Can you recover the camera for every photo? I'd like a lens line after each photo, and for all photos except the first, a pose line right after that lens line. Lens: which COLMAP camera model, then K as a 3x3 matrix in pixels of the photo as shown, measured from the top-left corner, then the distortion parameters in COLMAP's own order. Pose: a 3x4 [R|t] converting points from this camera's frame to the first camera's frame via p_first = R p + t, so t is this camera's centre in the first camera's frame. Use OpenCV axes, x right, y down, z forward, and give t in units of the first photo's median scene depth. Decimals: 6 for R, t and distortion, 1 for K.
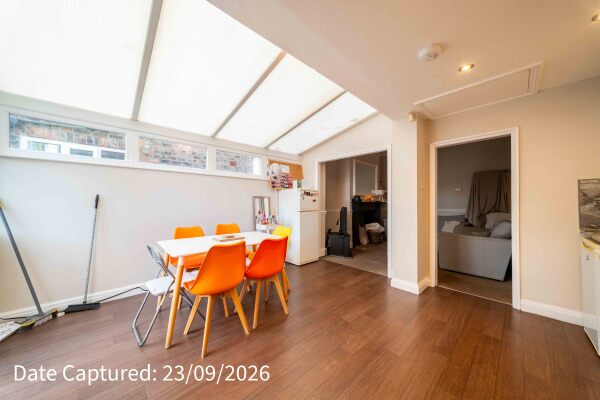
lens RADIAL K [[201.9, 0, 300.2], [0, 201.9, 200.0], [0, 0, 1]] dist [-0.000707, 0.000018]
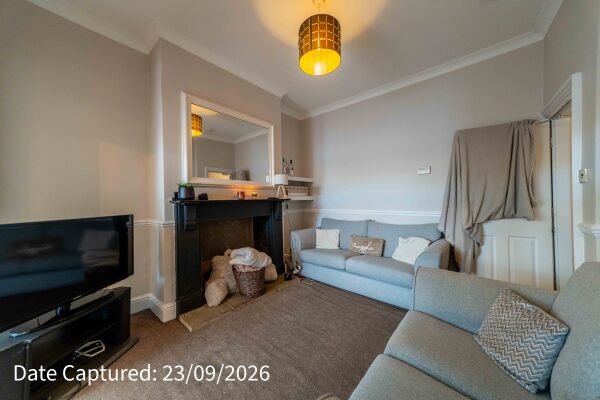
lens RADIAL K [[201.9, 0, 298.4], [0, 201.9, 198.4], [0, 0, 1]] dist [-0.000707, 0.000018]
pose [[0.997109, -0.013335, 0.074805, 0.481259], [0.012658, 0.999875, 0.009524, 0.006225], [-0.074923, -0.008550, 0.997153, 0.586752]]
